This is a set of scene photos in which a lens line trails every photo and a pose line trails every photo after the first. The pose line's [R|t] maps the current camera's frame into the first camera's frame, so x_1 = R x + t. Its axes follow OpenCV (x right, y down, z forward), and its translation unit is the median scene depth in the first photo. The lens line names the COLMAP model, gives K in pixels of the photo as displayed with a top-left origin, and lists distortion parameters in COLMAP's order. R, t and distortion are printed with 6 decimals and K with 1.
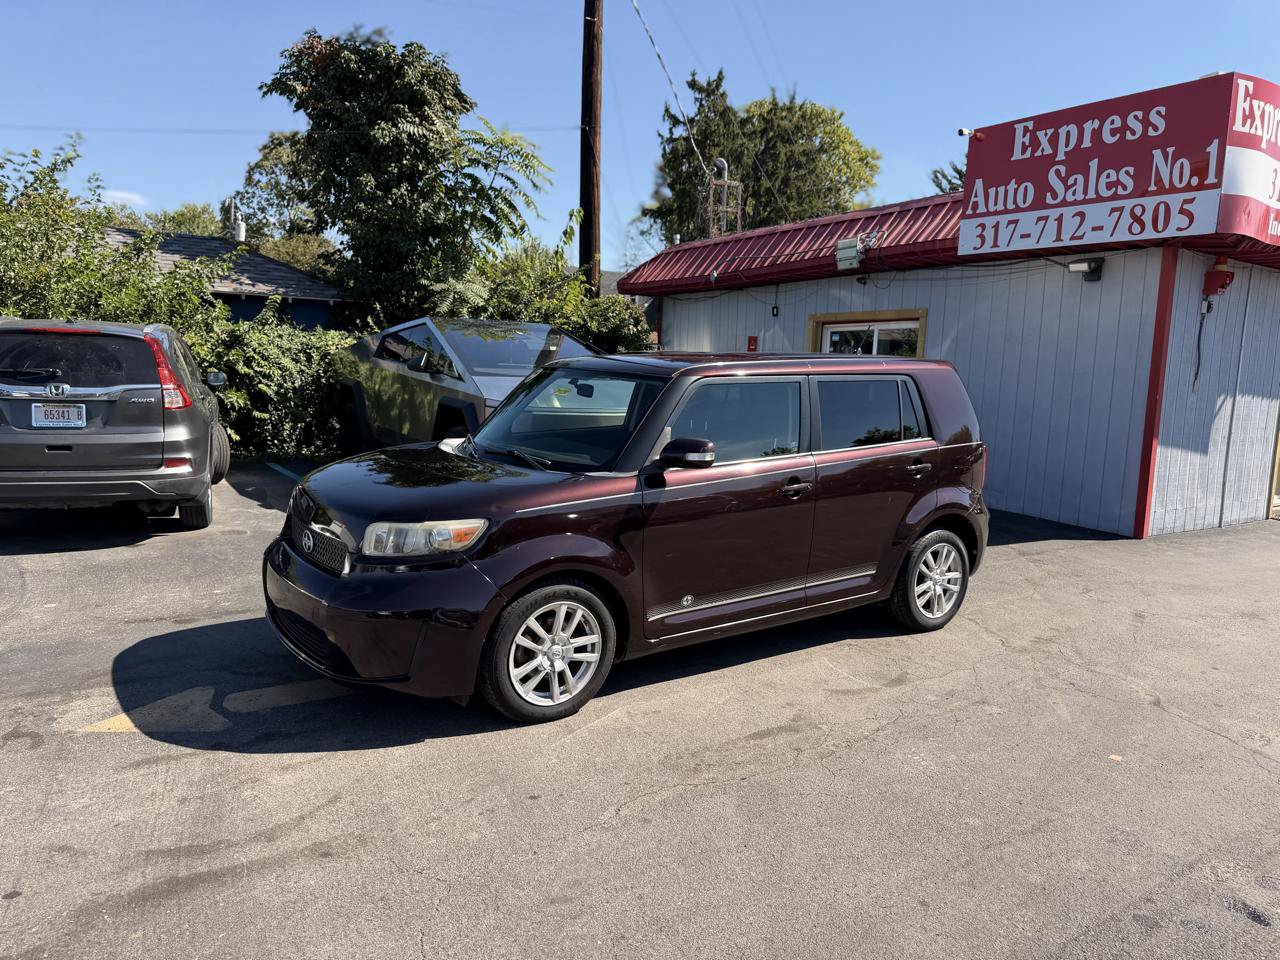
lens RADIAL K [[903.8, 0, 648.5], [0, 903.8, 484.8], [0, 0, 1]] dist [0.034999, -0.046915]
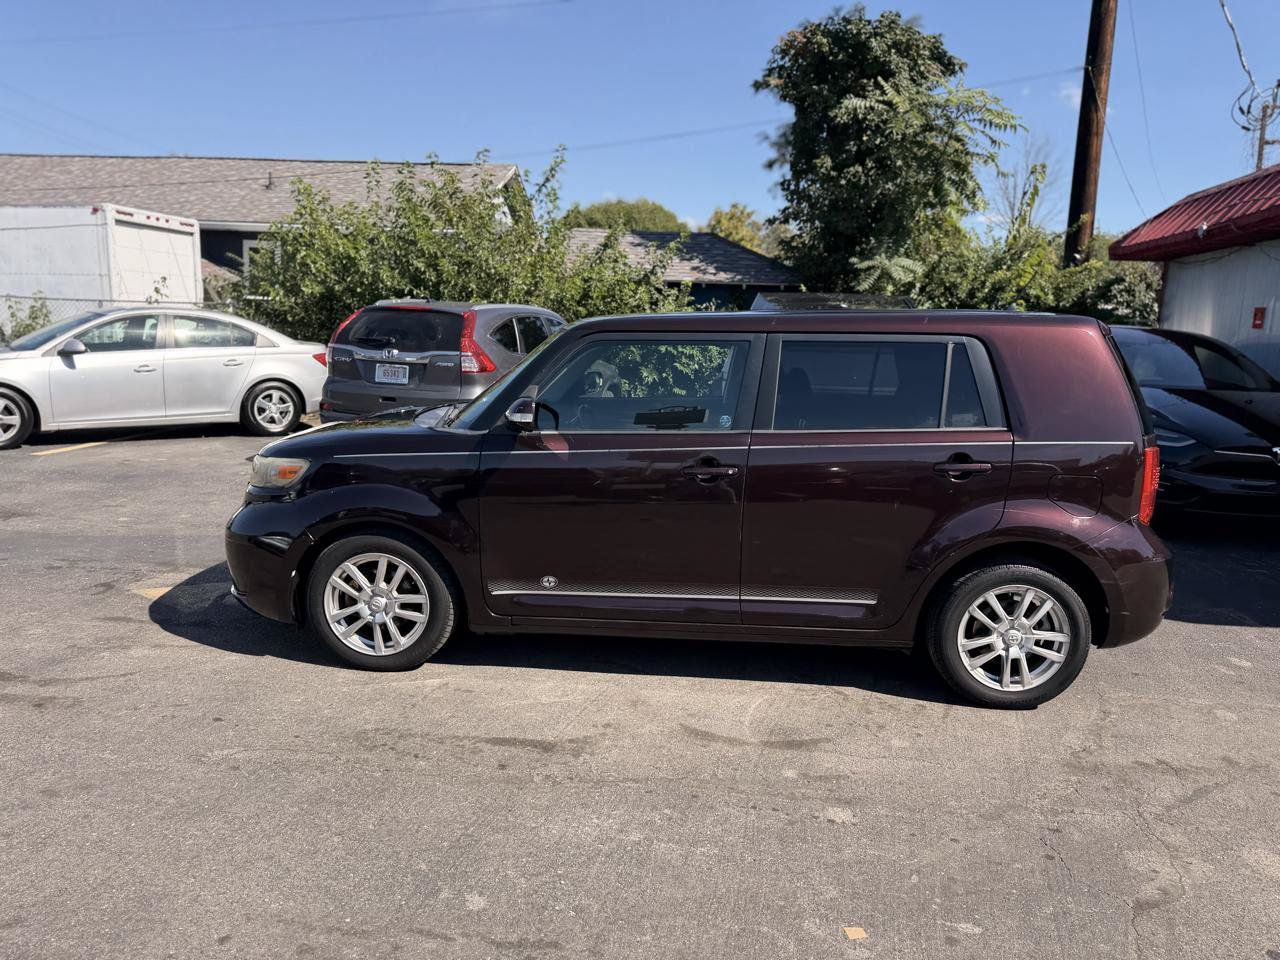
lens RADIAL K [[903.8, 0, 647.1], [0, 903.8, 478.4], [0, 0, 1]] dist [0.034999, -0.046915]
pose [[0.767228, 0.097578, -0.633908, 0.359273], [-0.097573, 0.994613, 0.035008, -0.007656], [0.633909, 0.034993, 0.772615, 0.196347]]
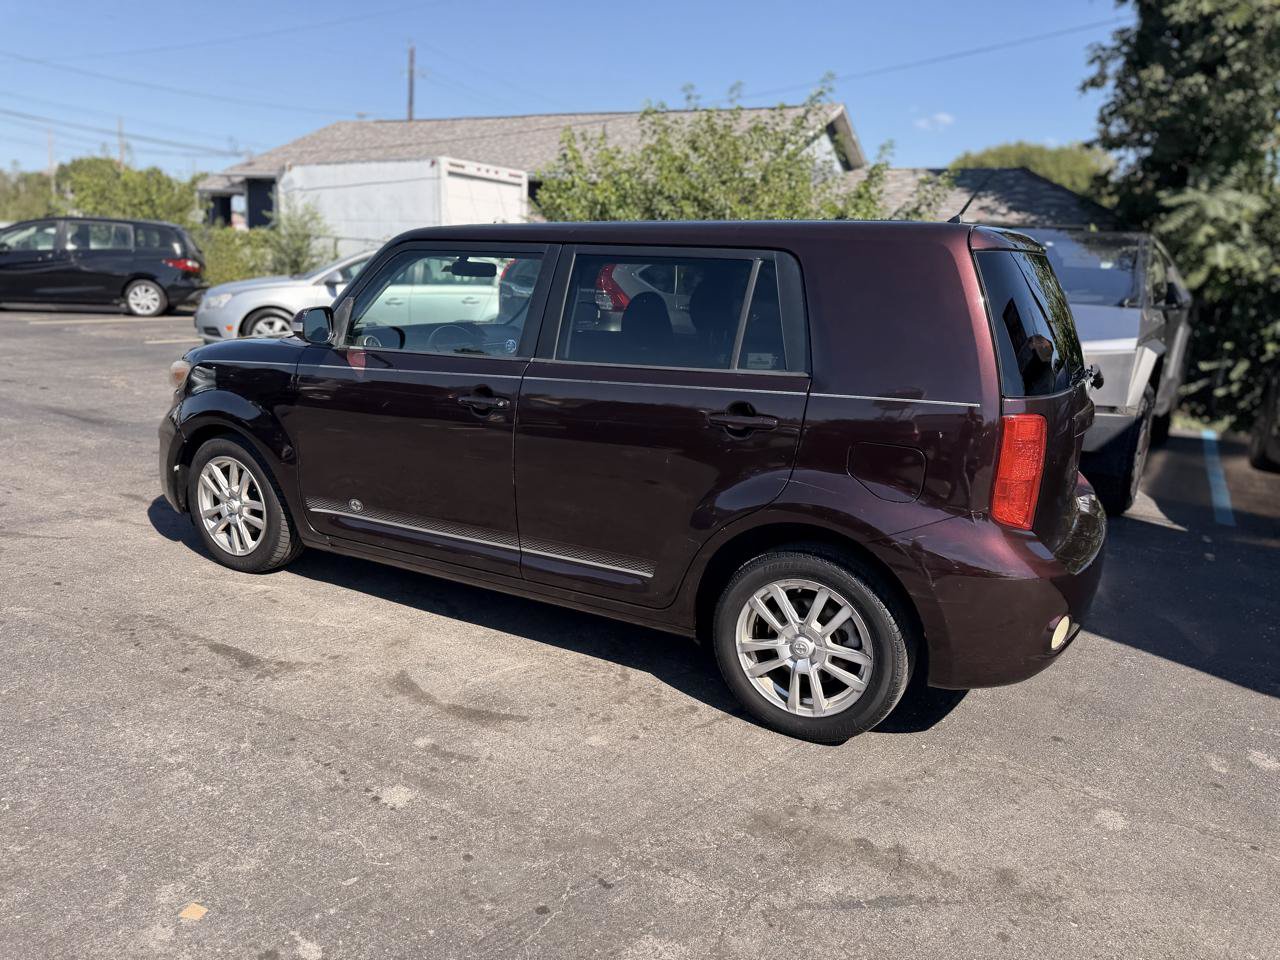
lens RADIAL K [[903.8, 0, 647.1], [0, 903.8, 491.2], [0, 0, 1]] dist [0.034999, -0.046915]
pose [[0.426072, 0.207025, -0.880684, 0.492077], [-0.166323, 0.974798, 0.148682, -0.031950], [0.889269, 0.083129, 0.449767, 0.456692]]
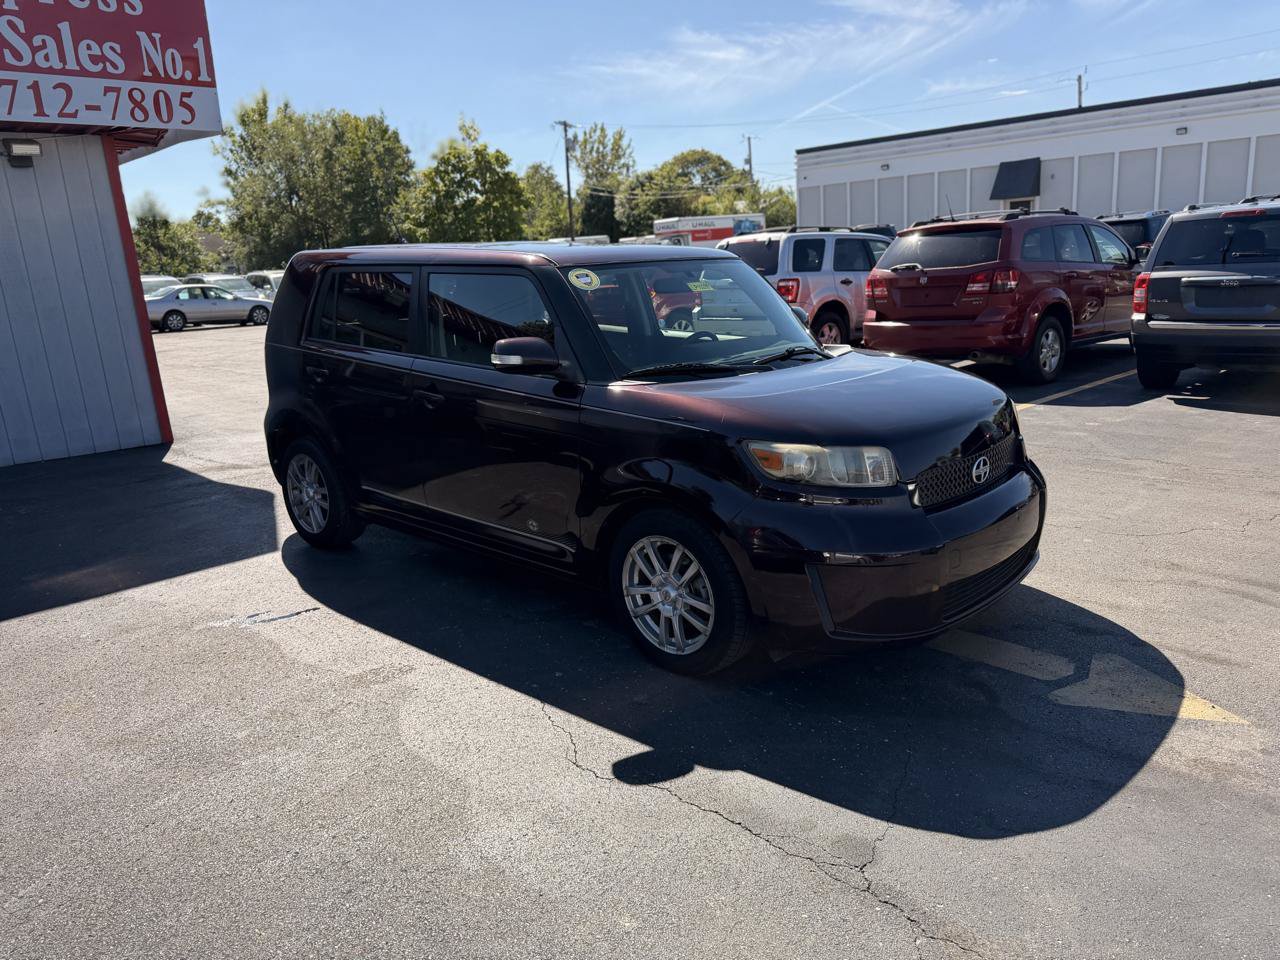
lens RADIAL K [[903.8, 0, 638.9], [0, 903.8, 480.1], [0, 0, 1]] dist [0.034999, -0.046915]
pose [[-0.186835, -0.266402, 0.945581, -0.548197], [0.180771, 0.936771, 0.299638, -0.115624], [-0.965616, 0.226916, -0.126864, 0.703613]]
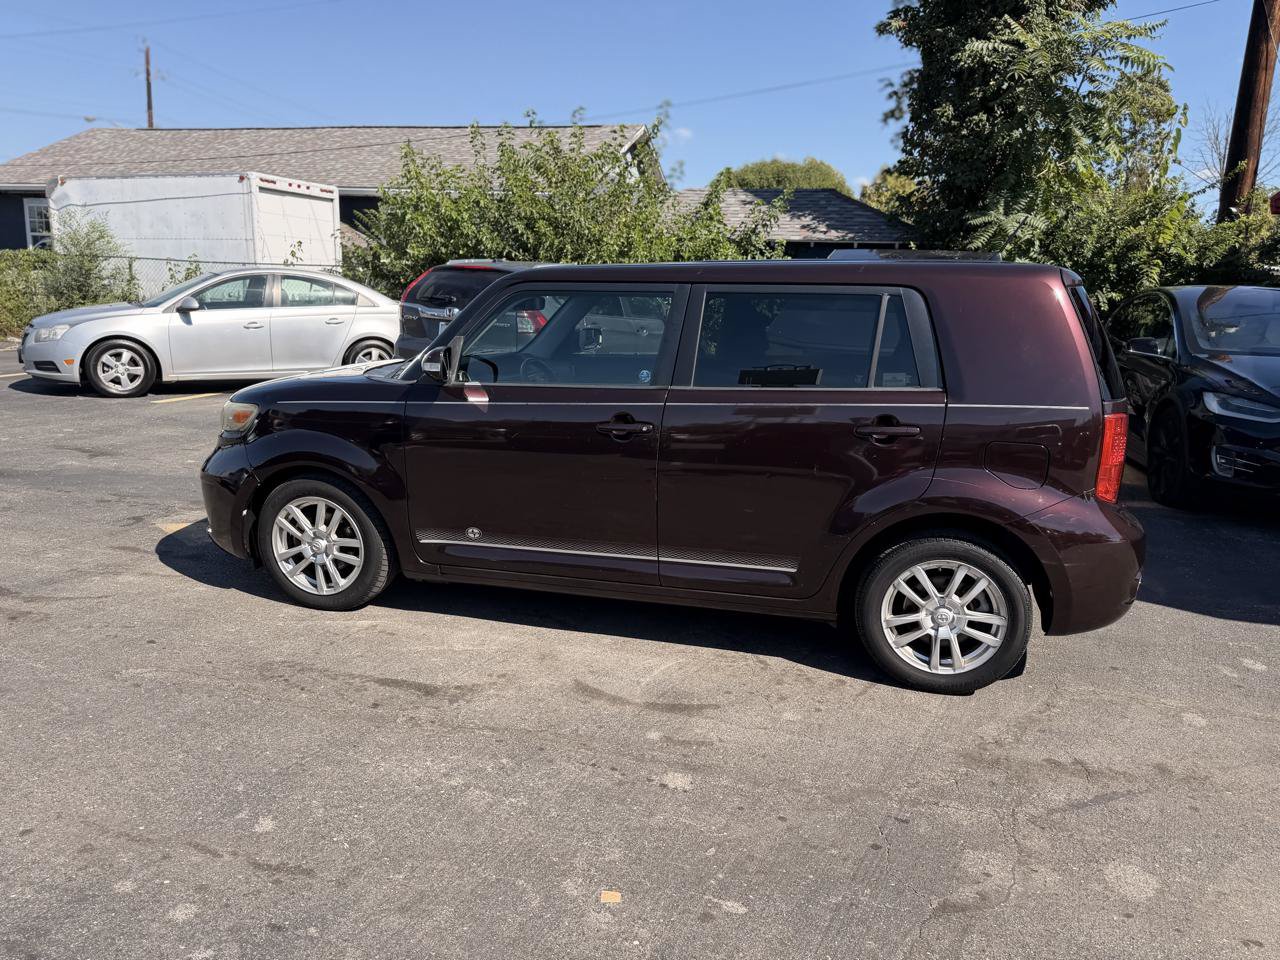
lens RADIAL K [[903.8, 0, 643.4], [0, 903.8, 489.8], [0, 0, 1]] dist [0.034999, -0.046915]
pose [[0.638831, 0.157160, -0.753124, 0.439543], [-0.122396, 0.987207, 0.102186, -0.014464], [0.759549, 0.026900, 0.649894, 0.288923]]
